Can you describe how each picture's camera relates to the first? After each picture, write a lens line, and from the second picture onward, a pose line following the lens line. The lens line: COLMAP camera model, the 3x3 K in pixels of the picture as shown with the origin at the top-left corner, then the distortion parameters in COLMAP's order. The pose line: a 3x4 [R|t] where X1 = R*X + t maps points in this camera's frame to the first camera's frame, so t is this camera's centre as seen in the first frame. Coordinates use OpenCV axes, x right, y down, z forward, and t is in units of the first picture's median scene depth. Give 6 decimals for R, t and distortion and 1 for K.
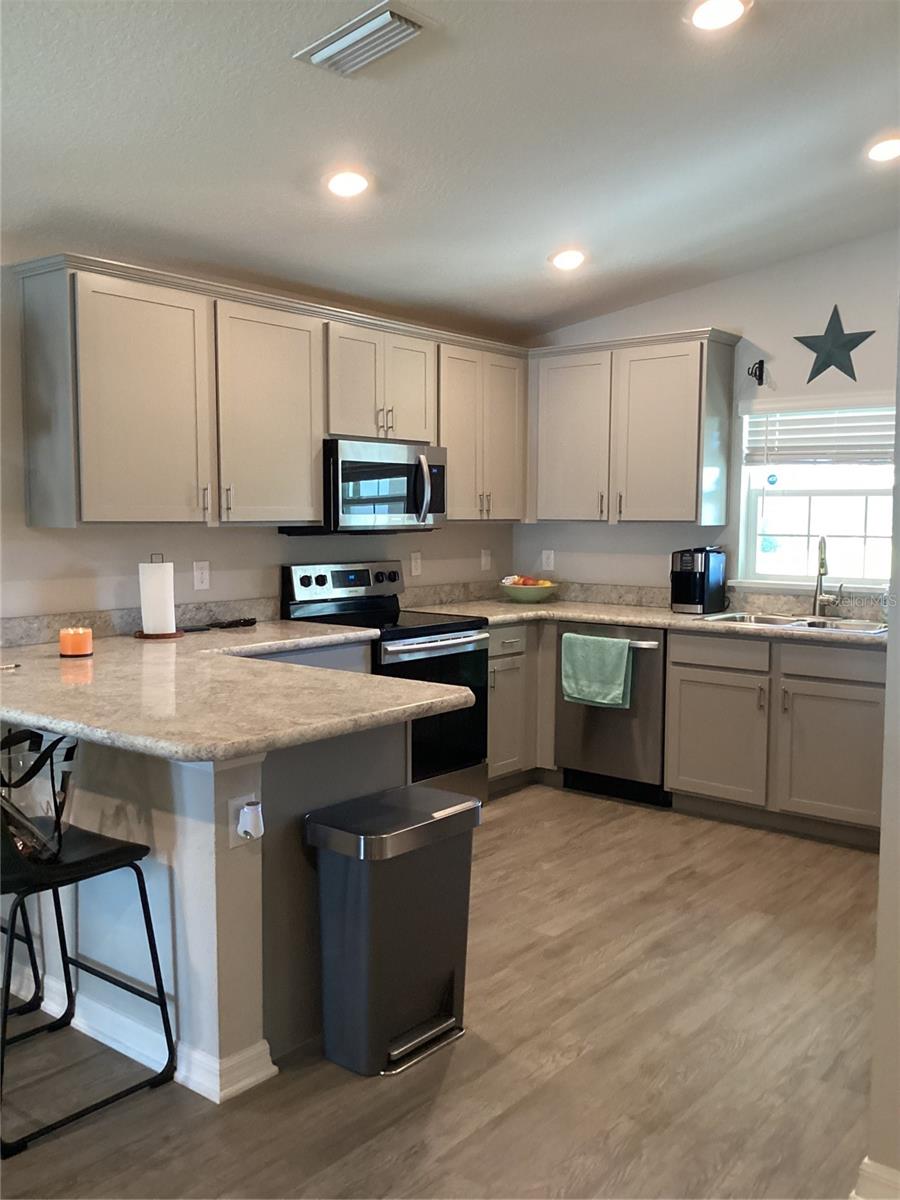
lens RADIAL K [[1076.2, 0, 449.8], [0, 1076.2, 604.0], [0, 0, 1]] dist [0.107044, -0.215382]
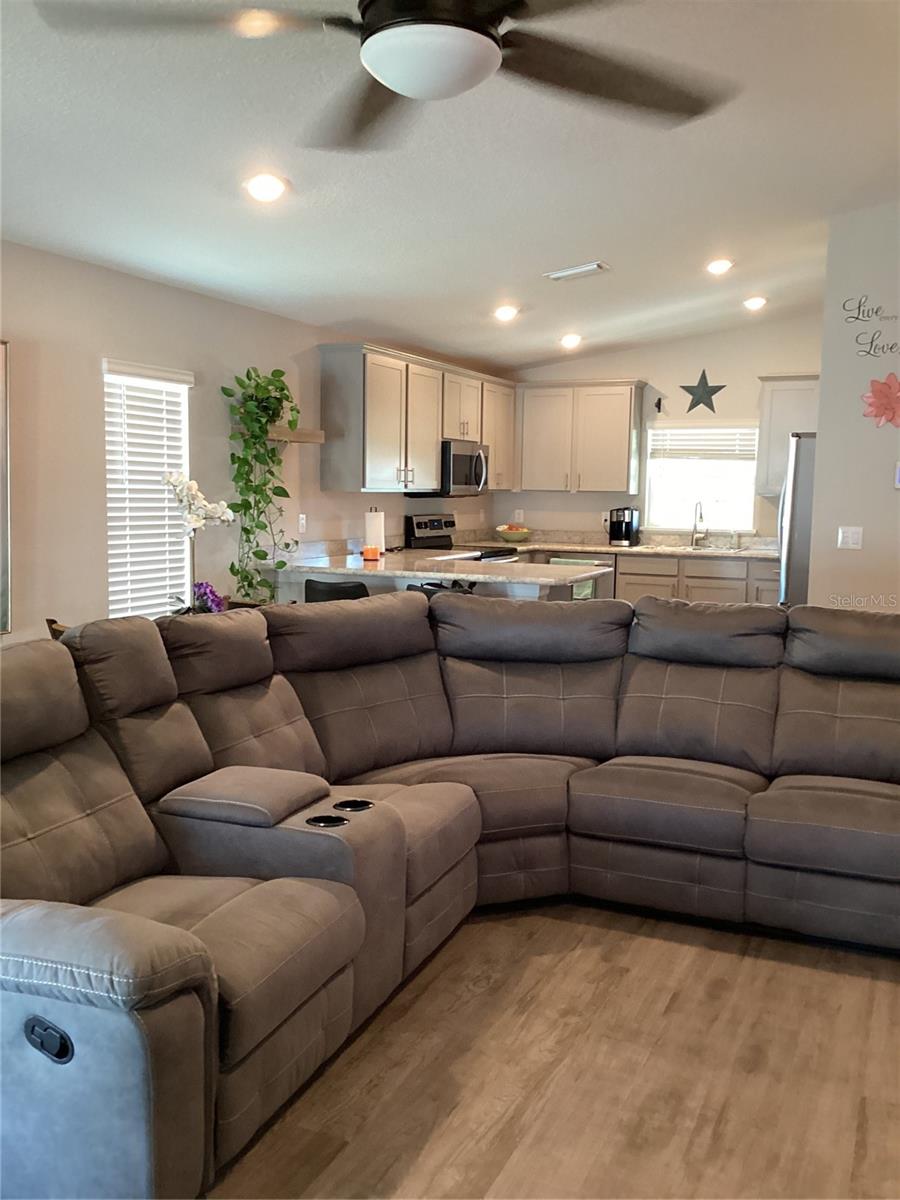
lens RADIAL K [[1092.7, 0, 450.0], [0, 1092.7, 600.0], [0, 0, 1]] dist [0.123075, -0.004456]
pose [[0.966003, -0.015119, 0.258088, -0.489748], [0.009404, 0.999683, 0.023364, 0.051329], [-0.258359, -0.020143, 0.965839, -0.604233]]
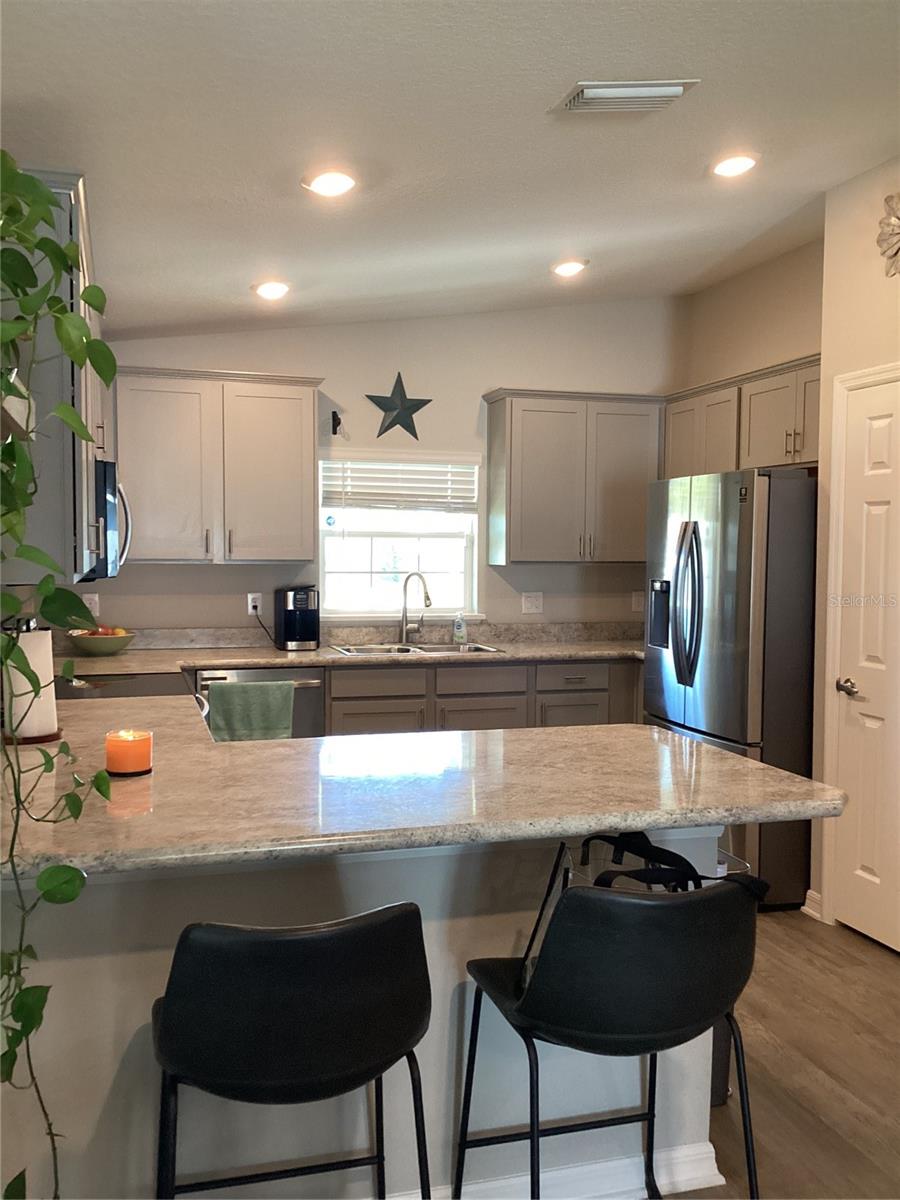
lens RADIAL K [[1081.0, 0, 456.4], [0, 1081.0, 595.3], [0, 0, 1]] dist [0.096694, -0.192632]
pose [[0.555868, -0.037066, 0.830444, -0.550559], [0.063015, 0.998010, 0.002365, -0.036746], [-0.828879, 0.051016, 0.557098, 0.310566]]
